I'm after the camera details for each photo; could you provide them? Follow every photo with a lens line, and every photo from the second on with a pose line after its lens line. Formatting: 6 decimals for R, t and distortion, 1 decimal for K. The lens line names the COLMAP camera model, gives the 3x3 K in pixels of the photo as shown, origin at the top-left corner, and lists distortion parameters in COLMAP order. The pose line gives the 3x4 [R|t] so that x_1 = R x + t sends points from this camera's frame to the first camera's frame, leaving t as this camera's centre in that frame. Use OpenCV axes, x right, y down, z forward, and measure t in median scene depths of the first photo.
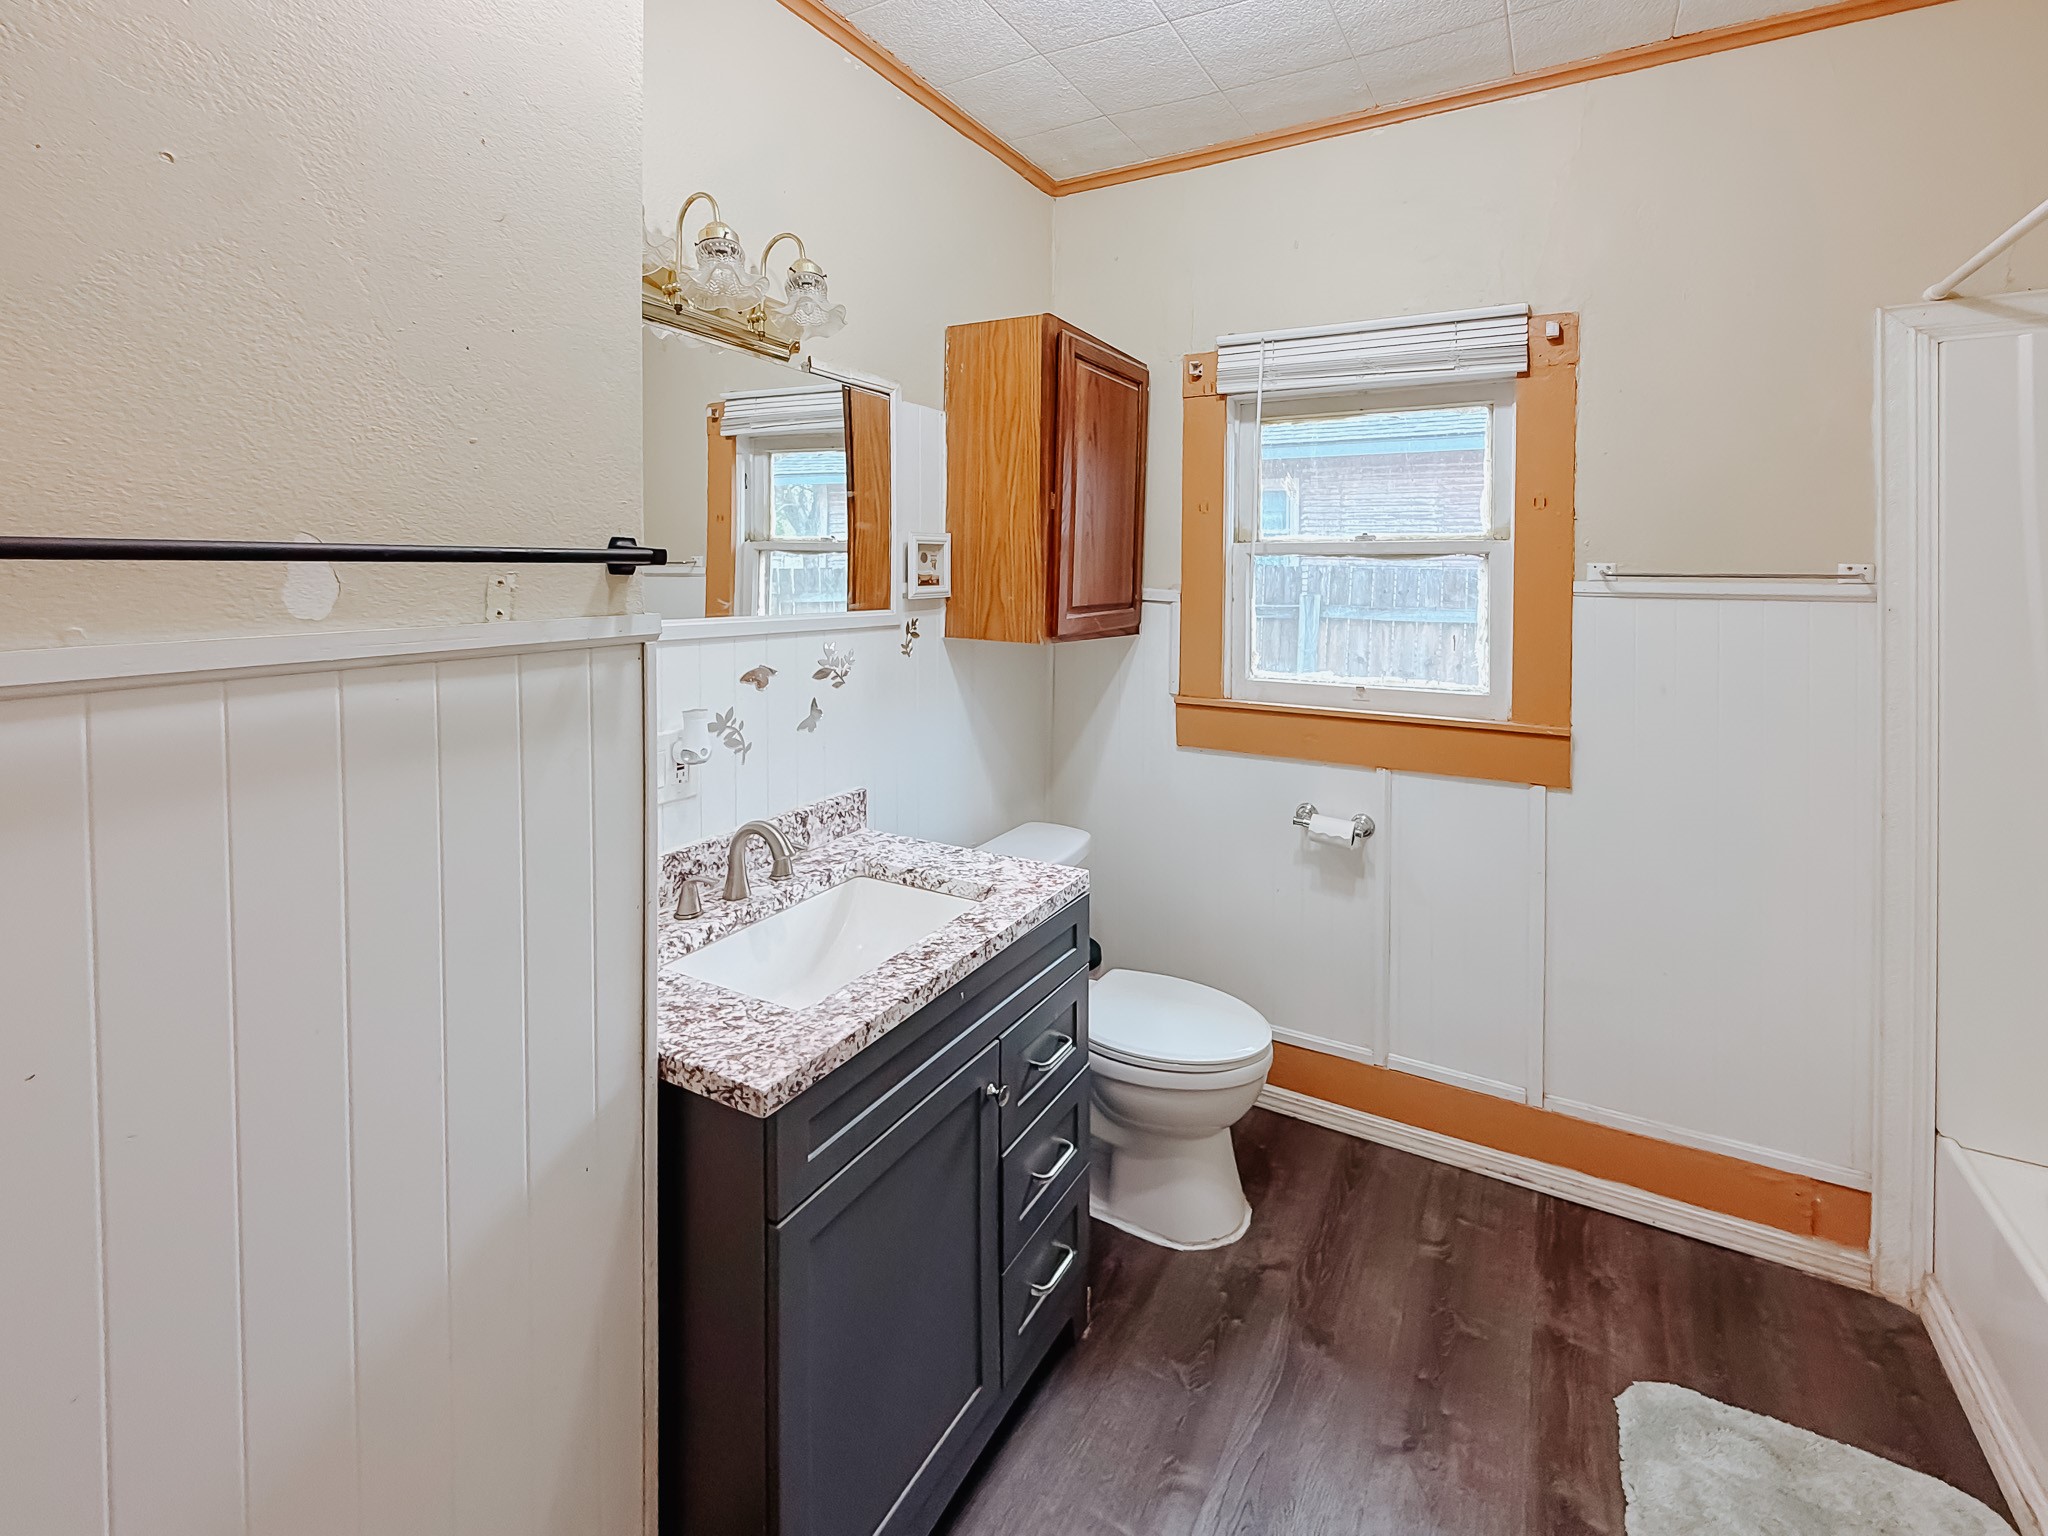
lens RADIAL K [[853.9, 0, 1064.4], [0, 853.9, 730.3], [0, 0, 1]] dist [0.000237, 0.000117]
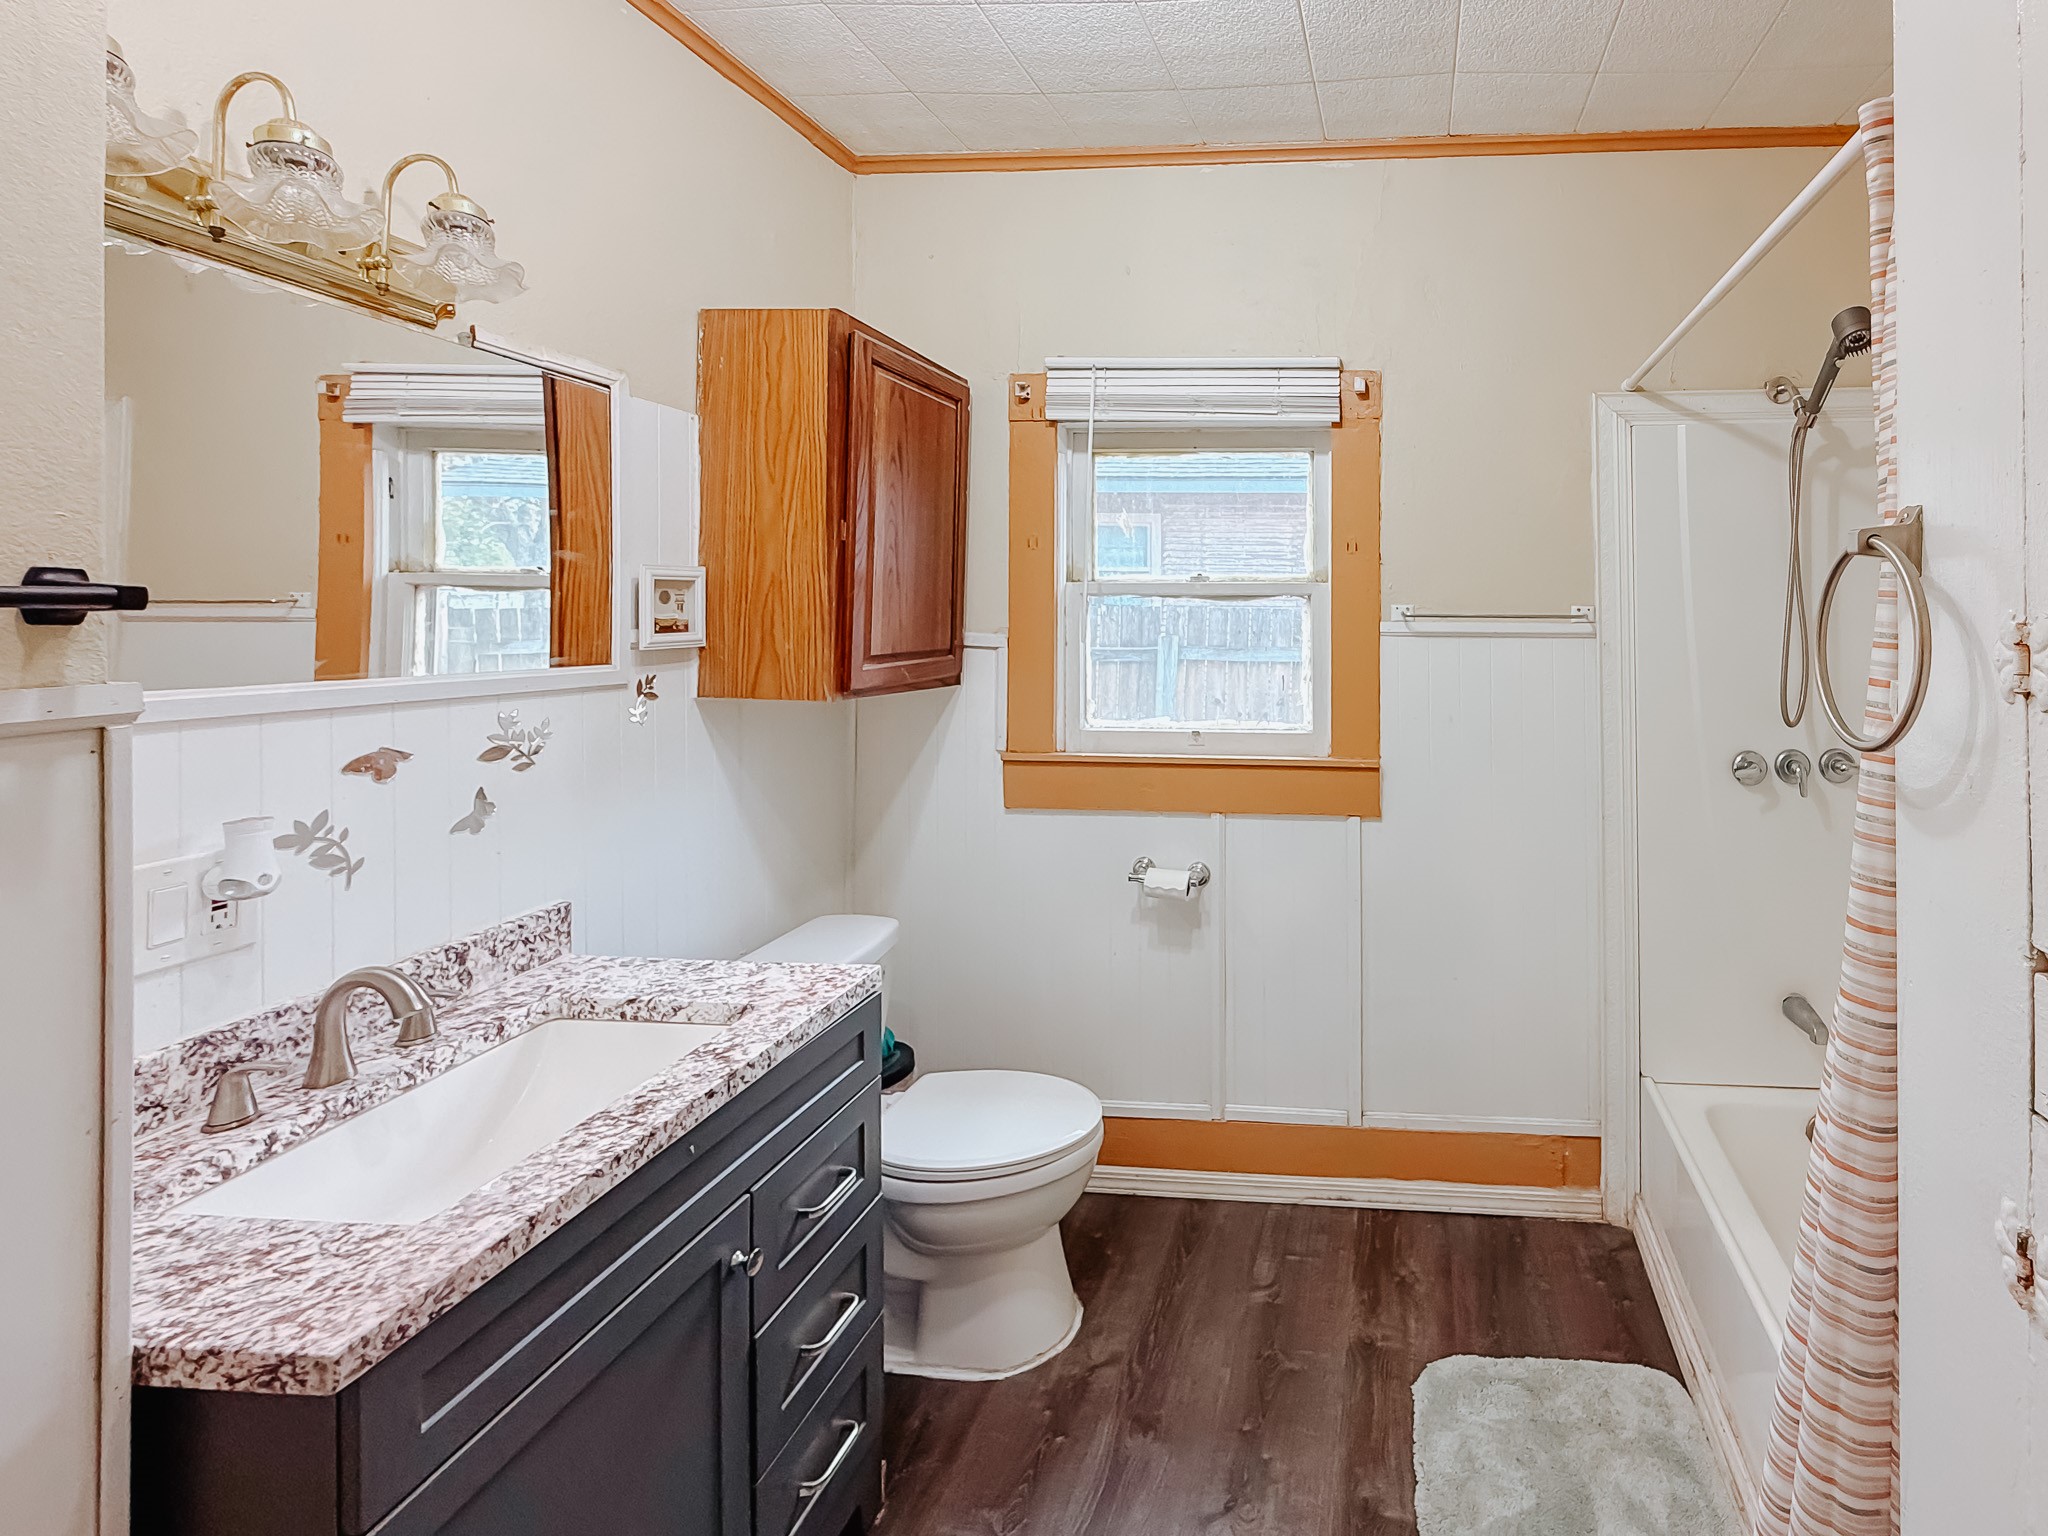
lens RADIAL K [[950.5, 0, 1024.8], [0, 950.5, 782.2], [0, 0, 1]] dist [0.000579, 0.000274]
pose [[0.915269, -0.067162, 0.397206, -0.214576], [0.076546, 0.997036, -0.007796, 0.000313], [-0.395505, 0.037540, 0.917696, 0.068040]]
